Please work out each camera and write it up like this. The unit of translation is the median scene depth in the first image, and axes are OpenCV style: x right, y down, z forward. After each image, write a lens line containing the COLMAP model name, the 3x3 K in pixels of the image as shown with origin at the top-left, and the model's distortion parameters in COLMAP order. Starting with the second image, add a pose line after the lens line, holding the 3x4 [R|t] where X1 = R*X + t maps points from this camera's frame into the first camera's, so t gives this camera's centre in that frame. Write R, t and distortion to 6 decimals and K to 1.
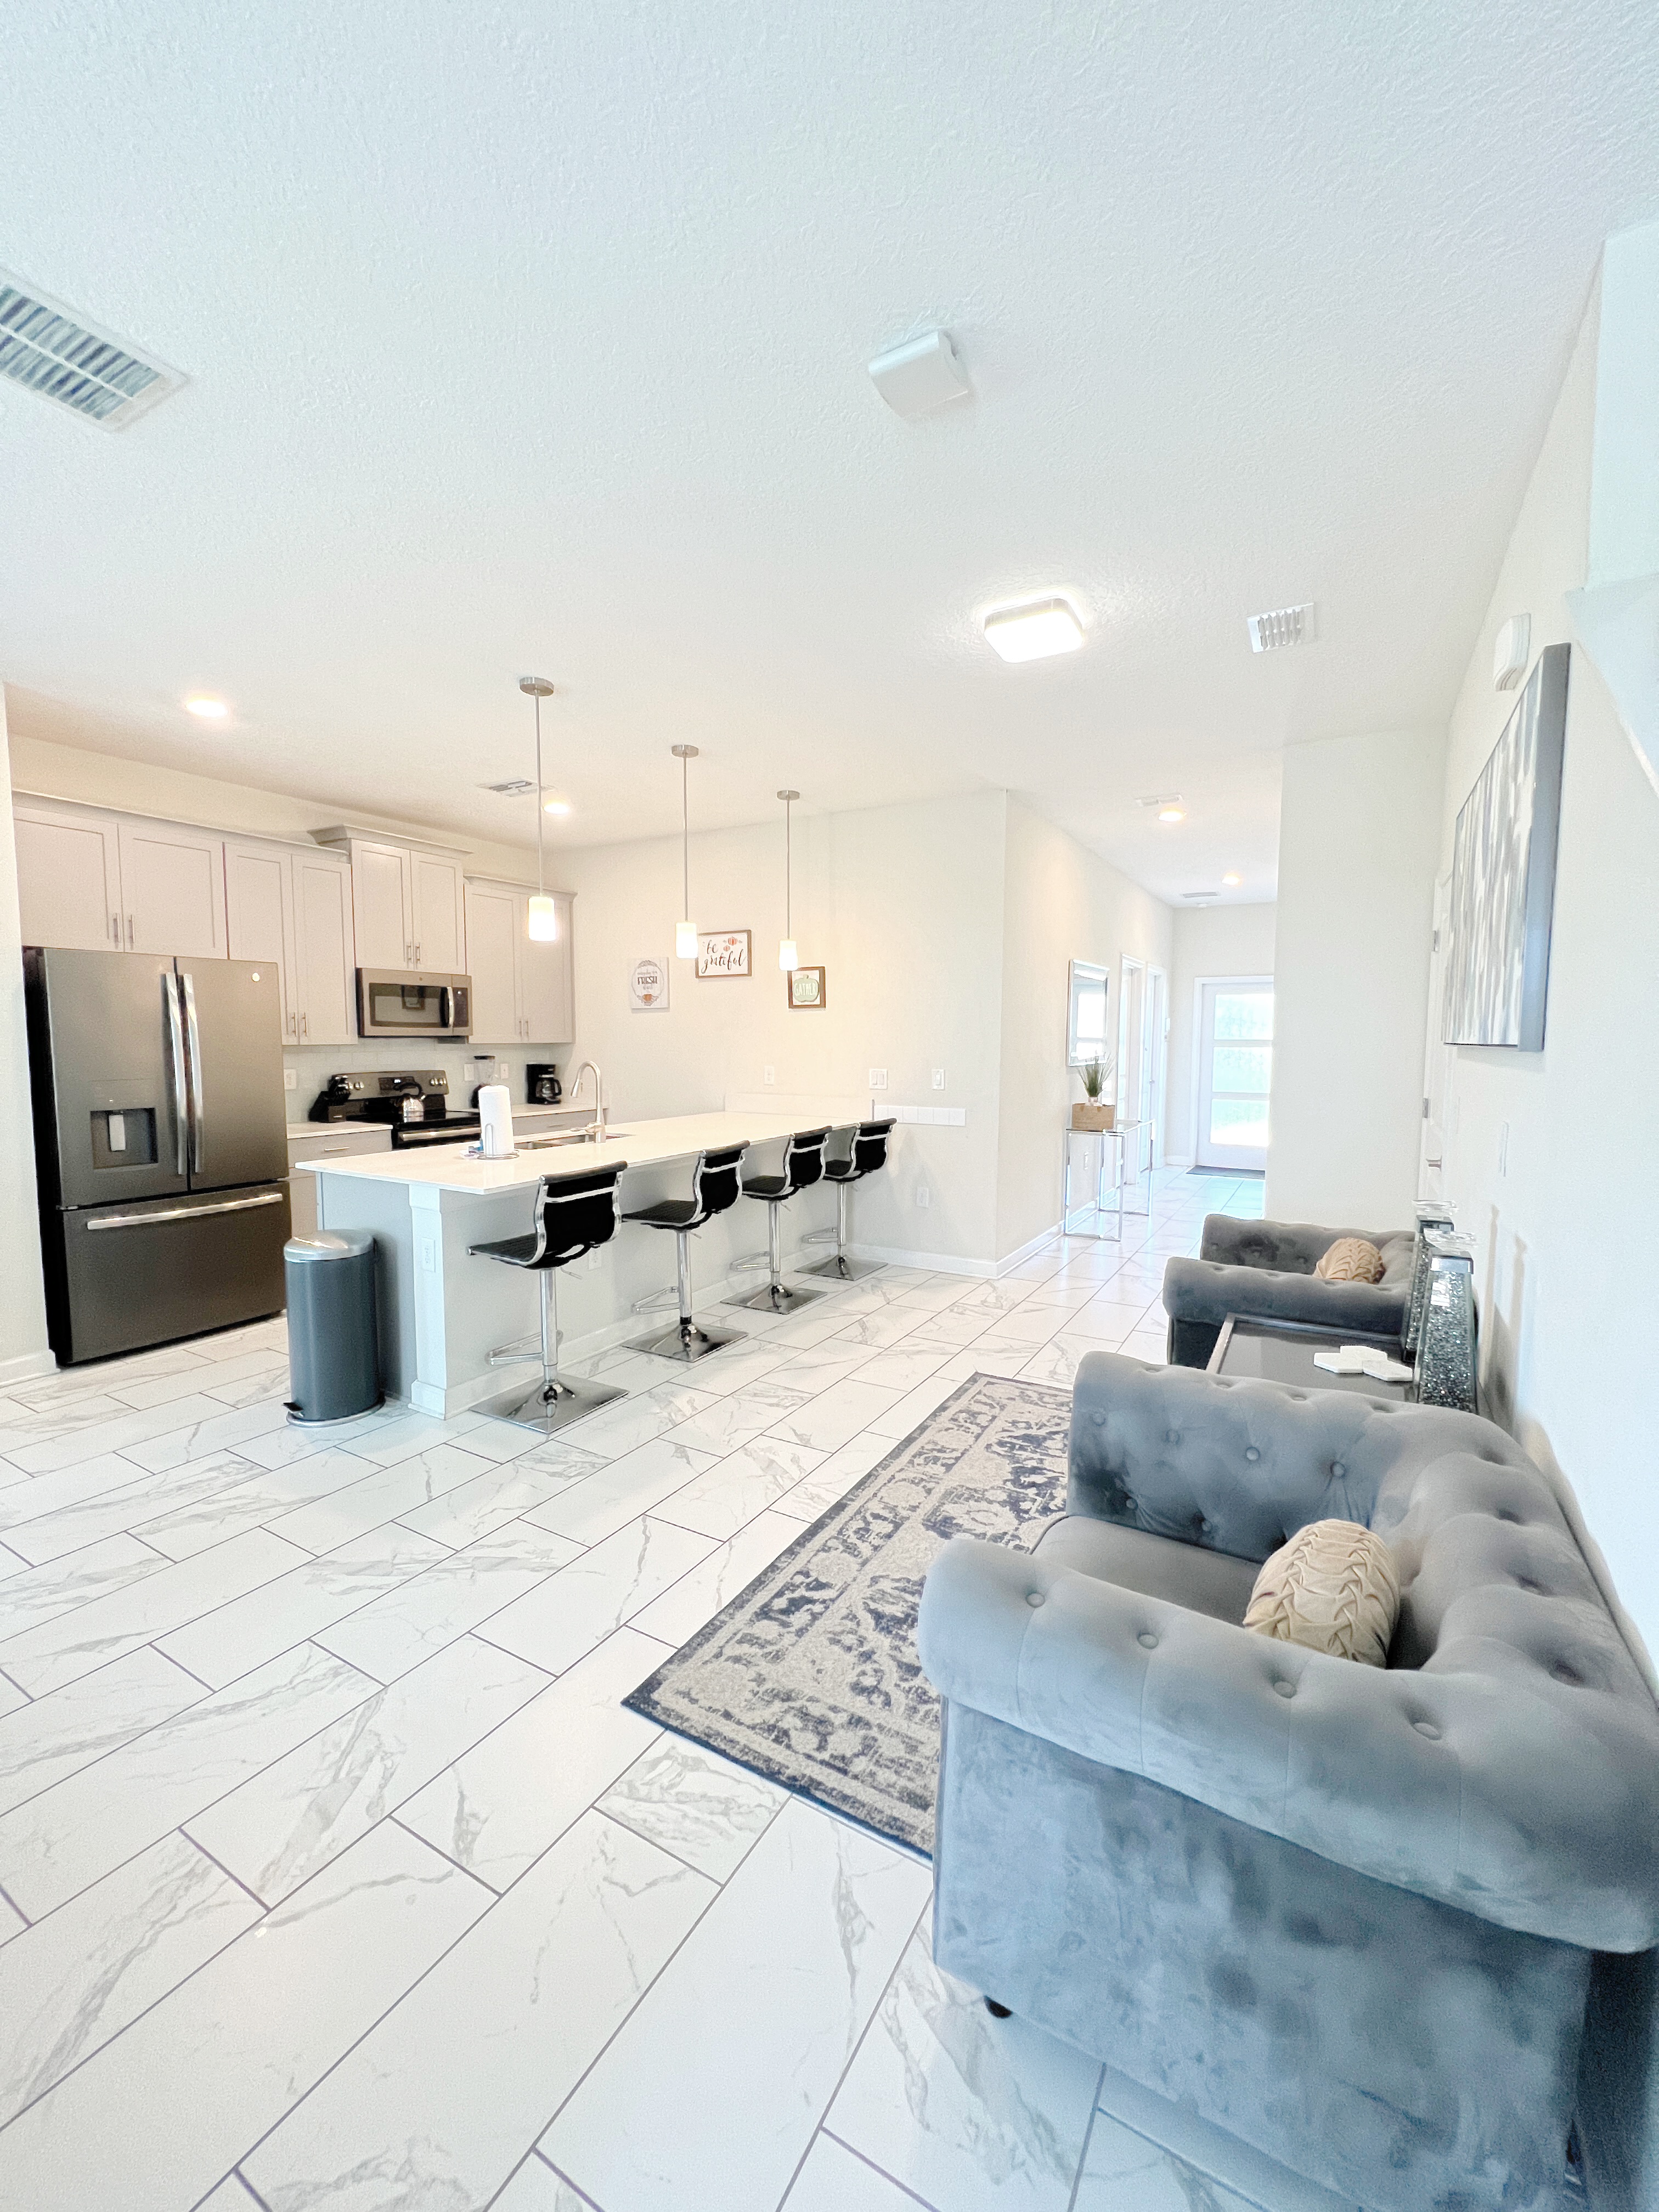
lens RADIAL K [[885.3, 0, 825.0], [0, 885.3, 1089.0], [0, 0, 1]] dist [-0.004188, 0.000943]
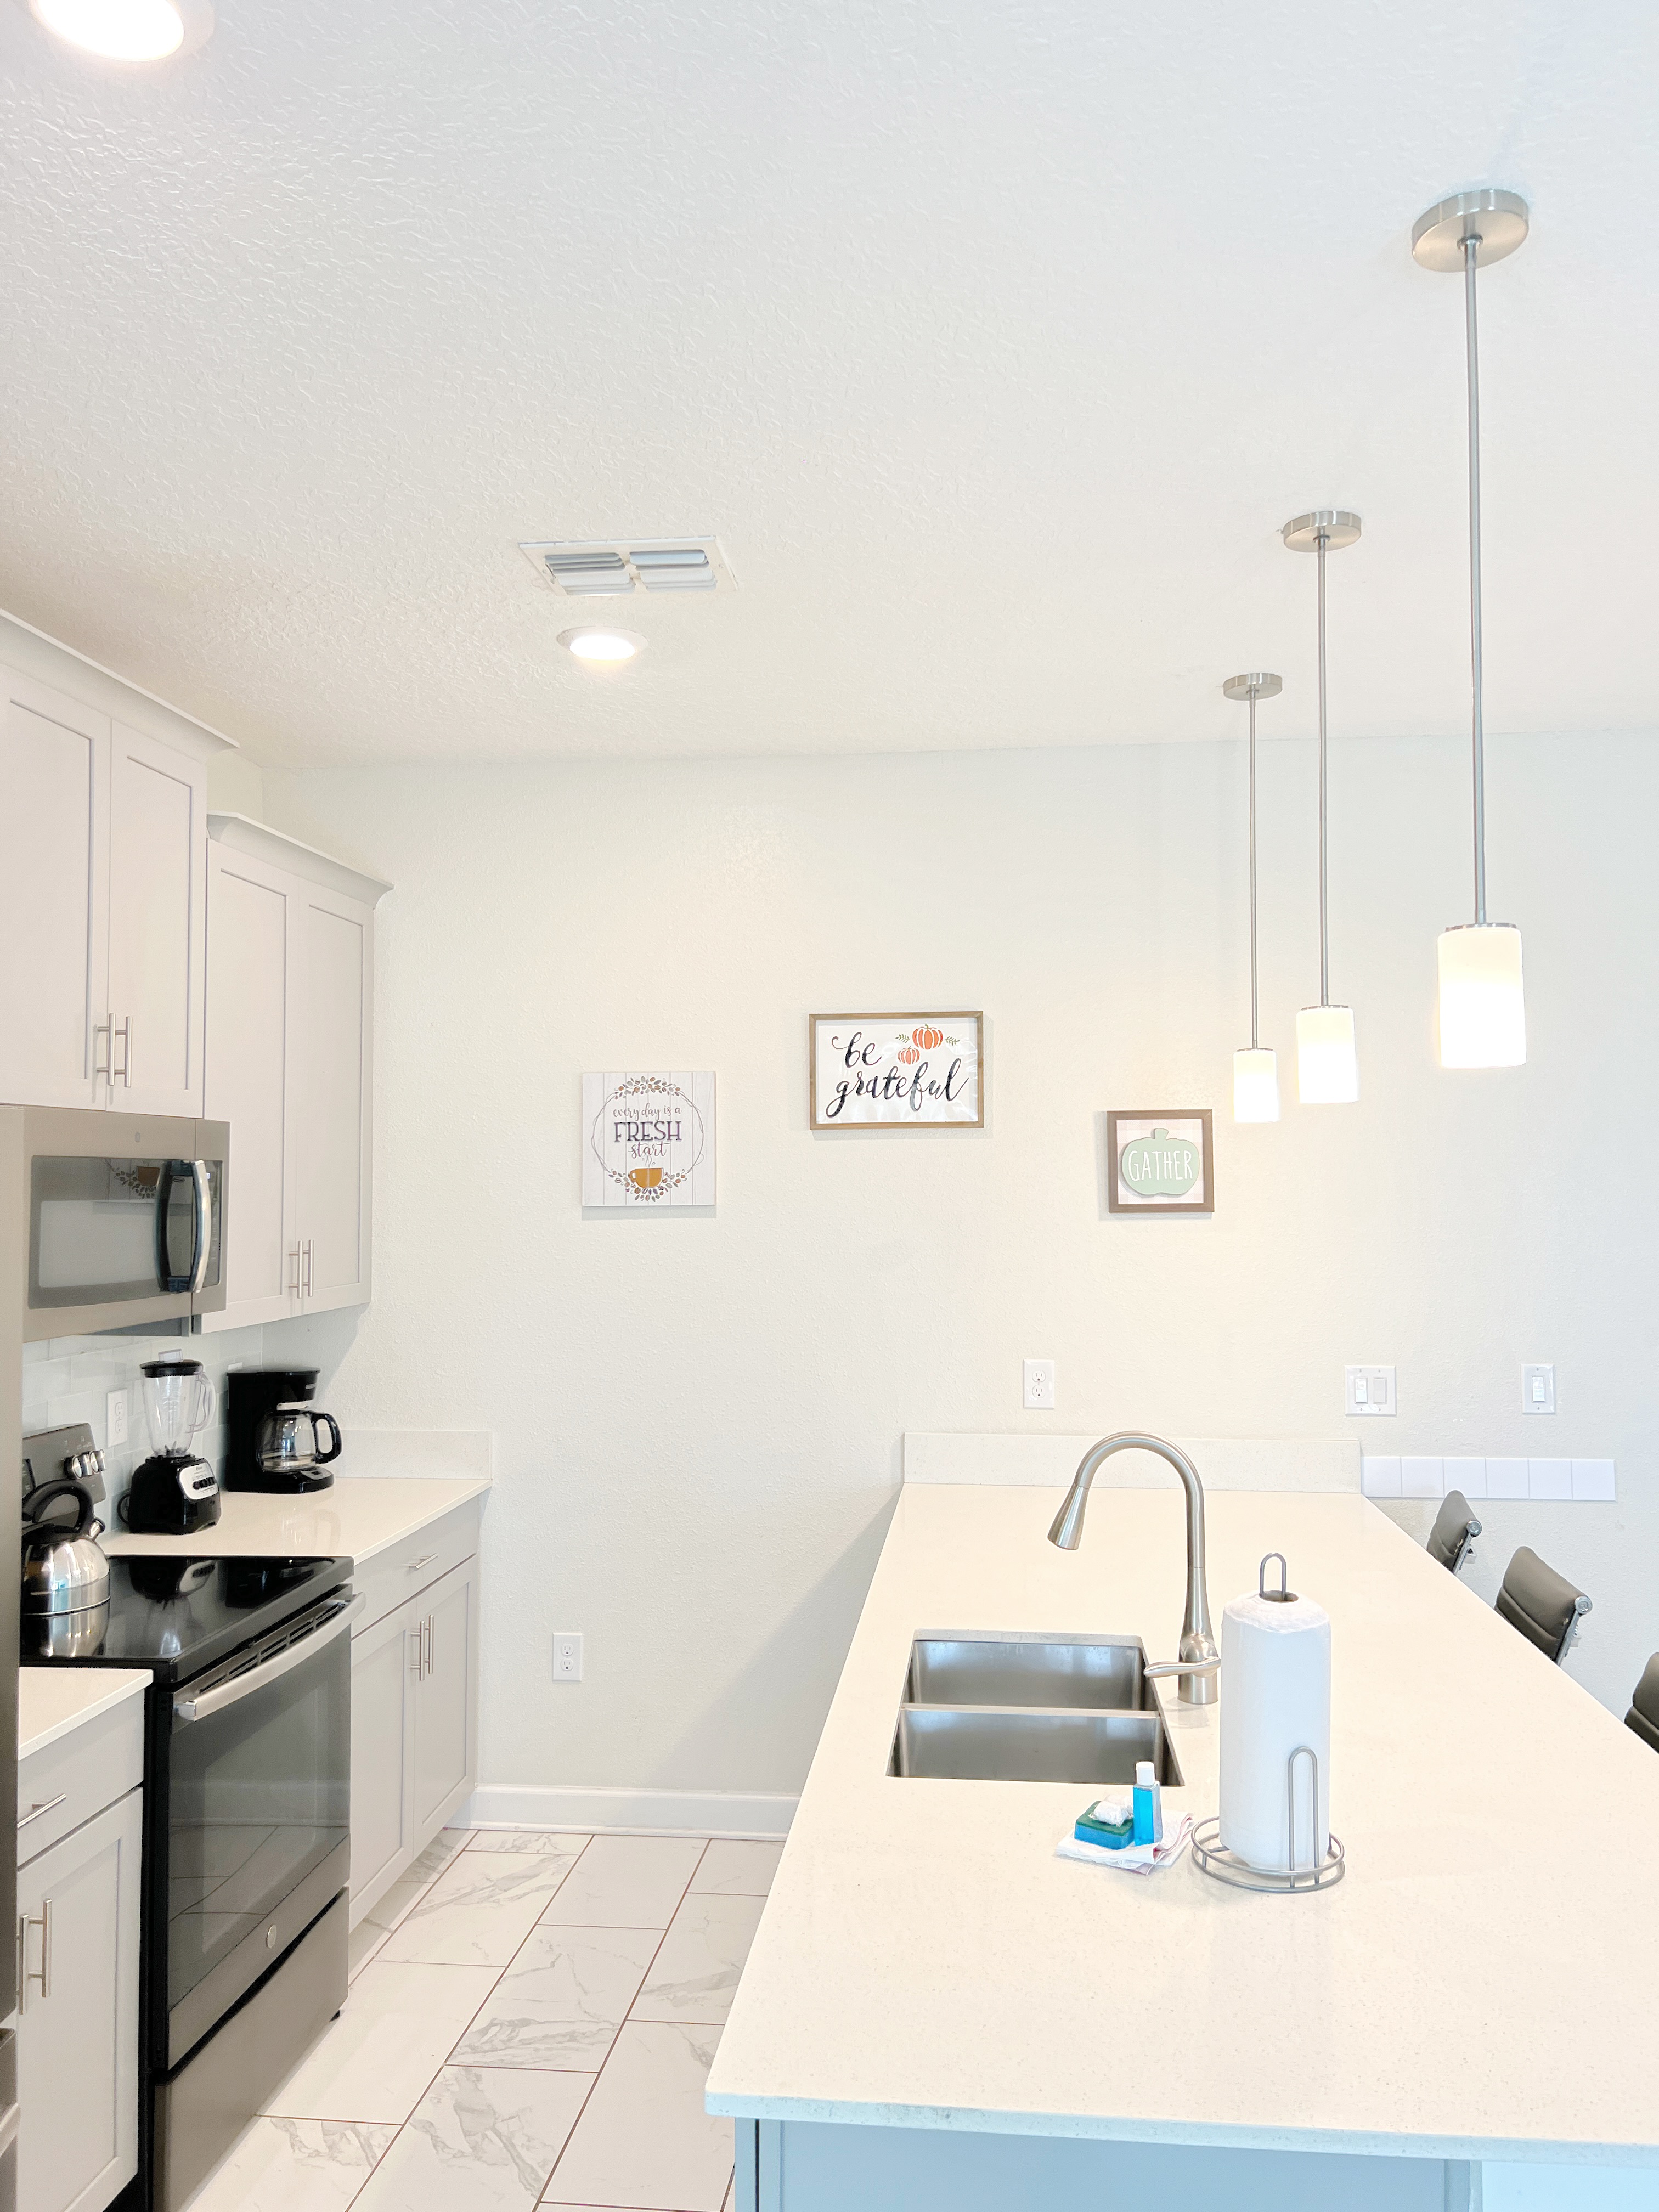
lens RADIAL K [[1667.9, 0, 831.4], [0, 1667.9, 1111.2], [0, 0, 1]] dist [0.050377, -0.048097]
pose [[0.911278, 0.012336, 0.411607, -0.953431], [0.030095, 0.994883, -0.096448, -0.141056], [-0.410691, 0.100278, 0.906244, 0.768618]]
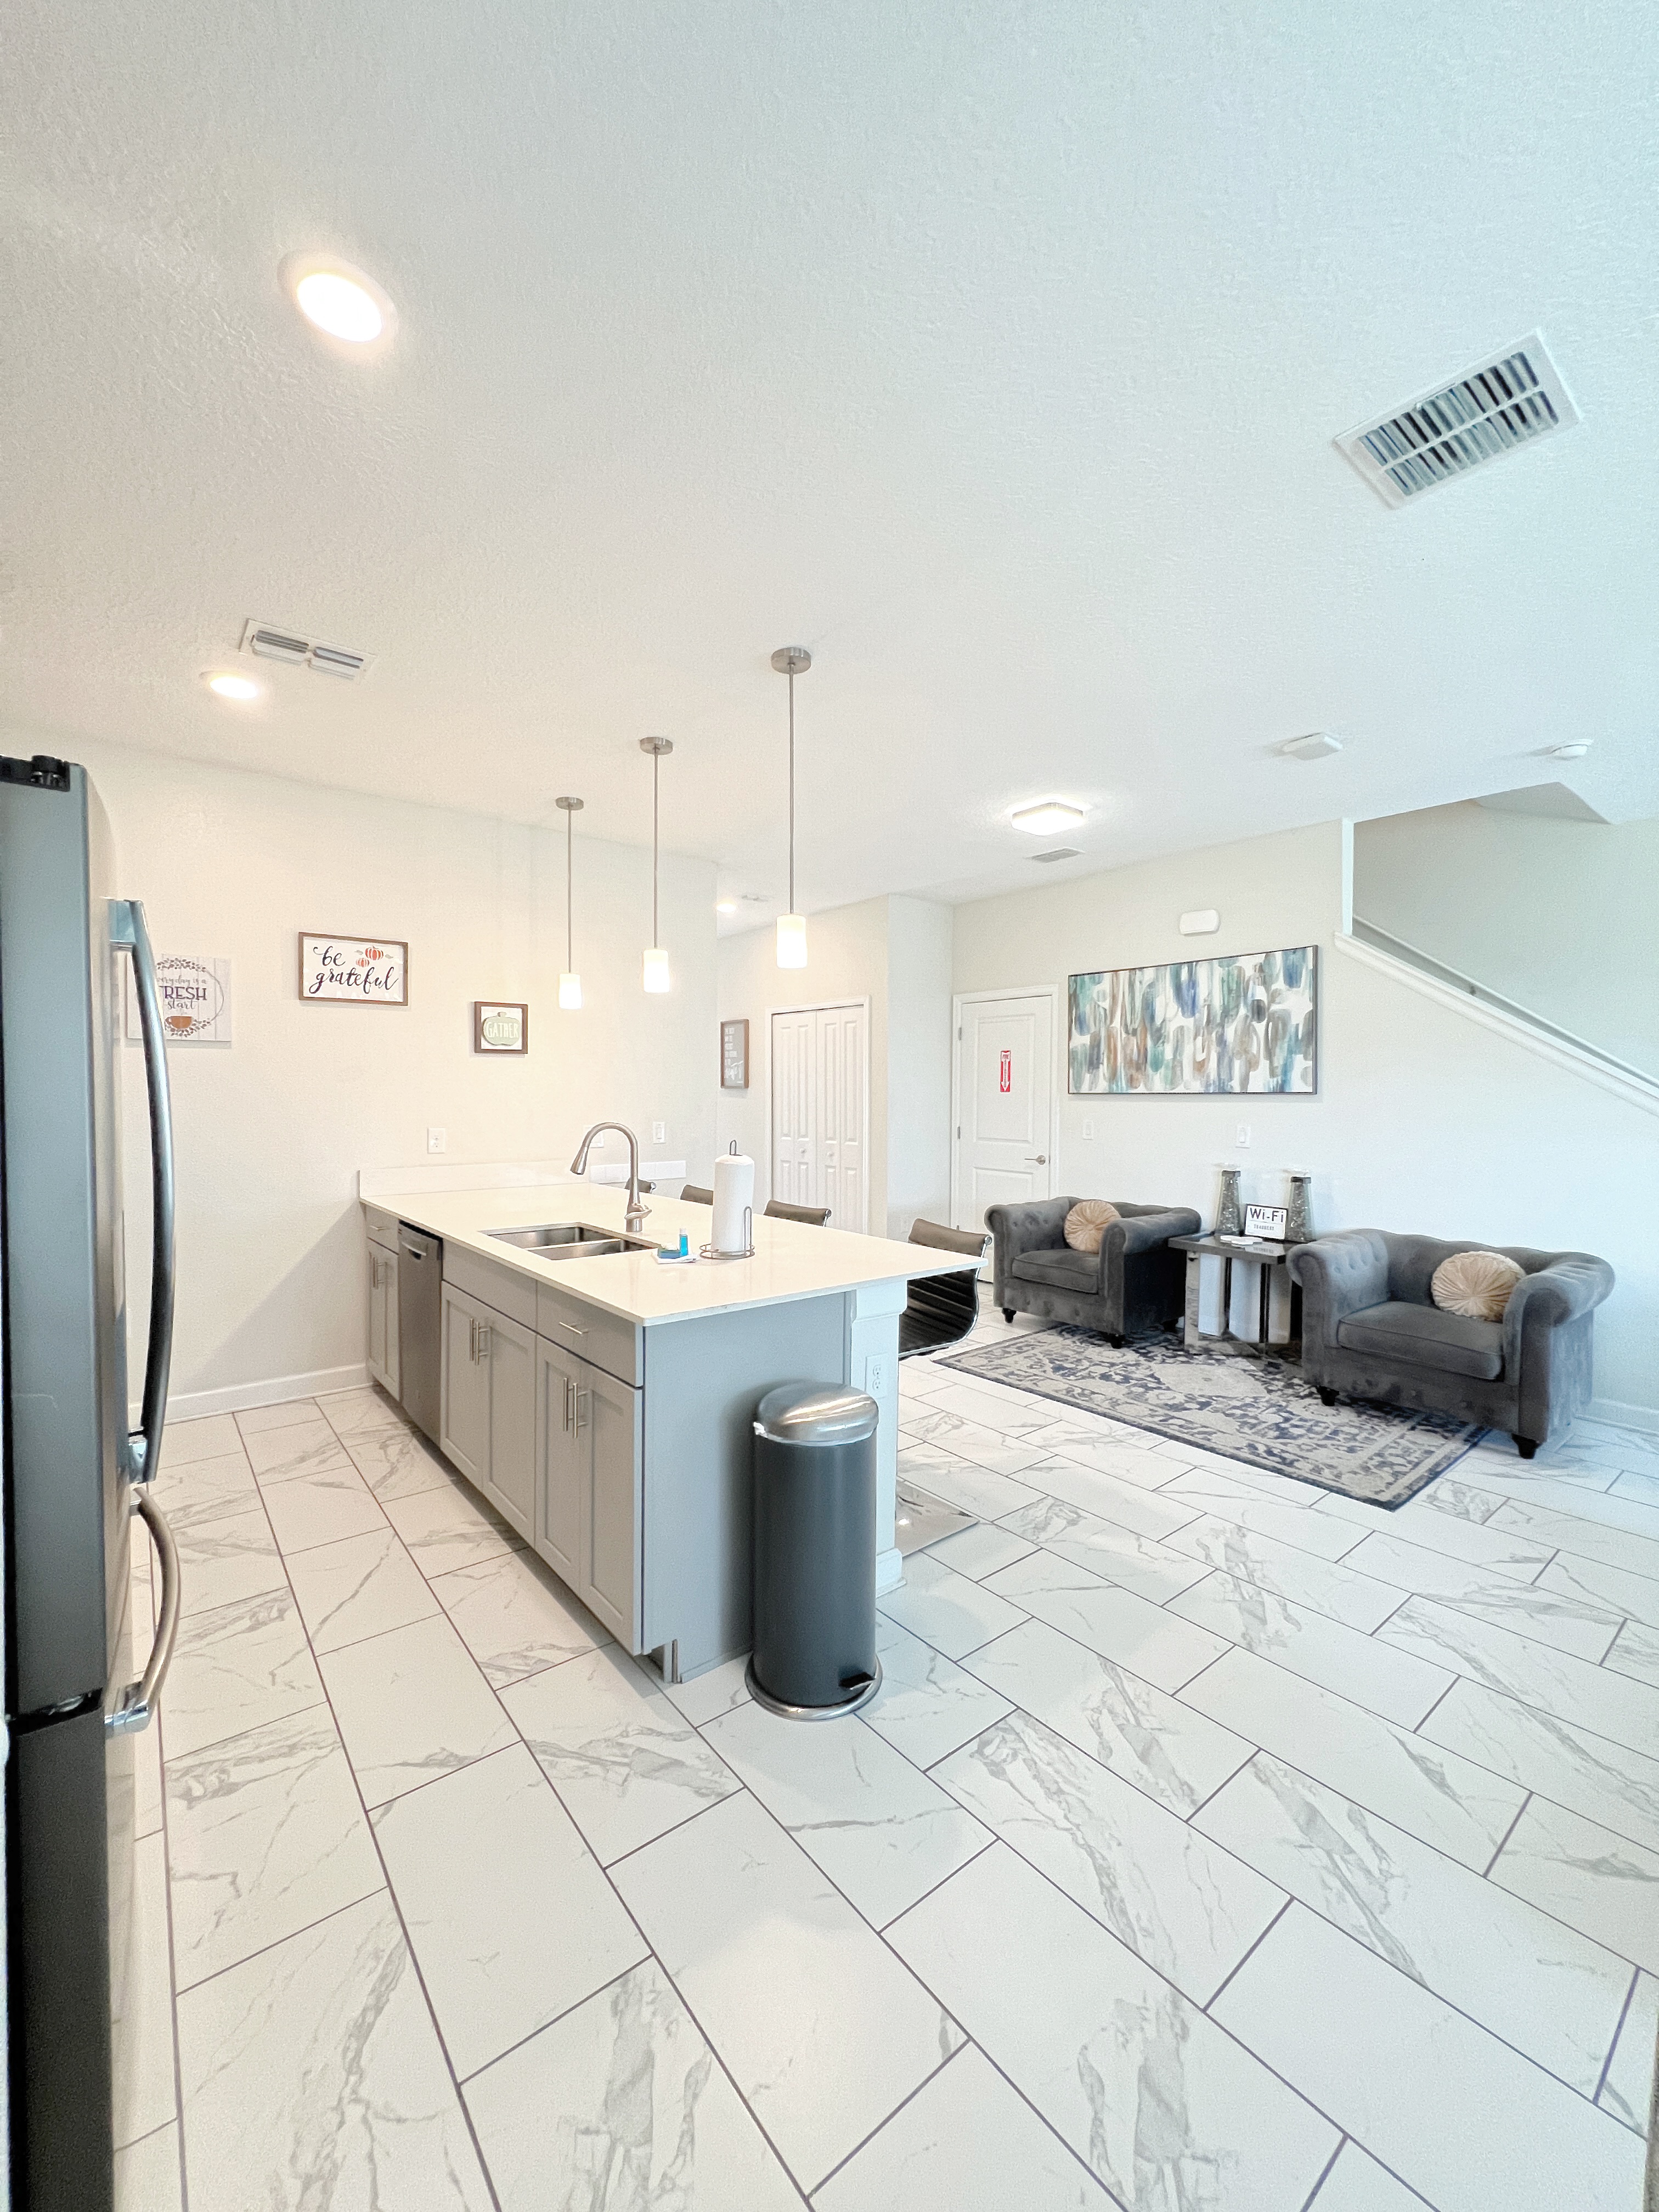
lens RADIAL K [[885.3, 0, 837.9], [0, 885.3, 1097.8], [0, 0, 1]] dist [-0.004188, 0.000943]
pose [[0.351760, -0.006722, 0.936066, -1.365277], [0.053989, 0.998455, -0.013119, -0.049737], [-0.934532, 0.055152, 0.351579, 0.886350]]
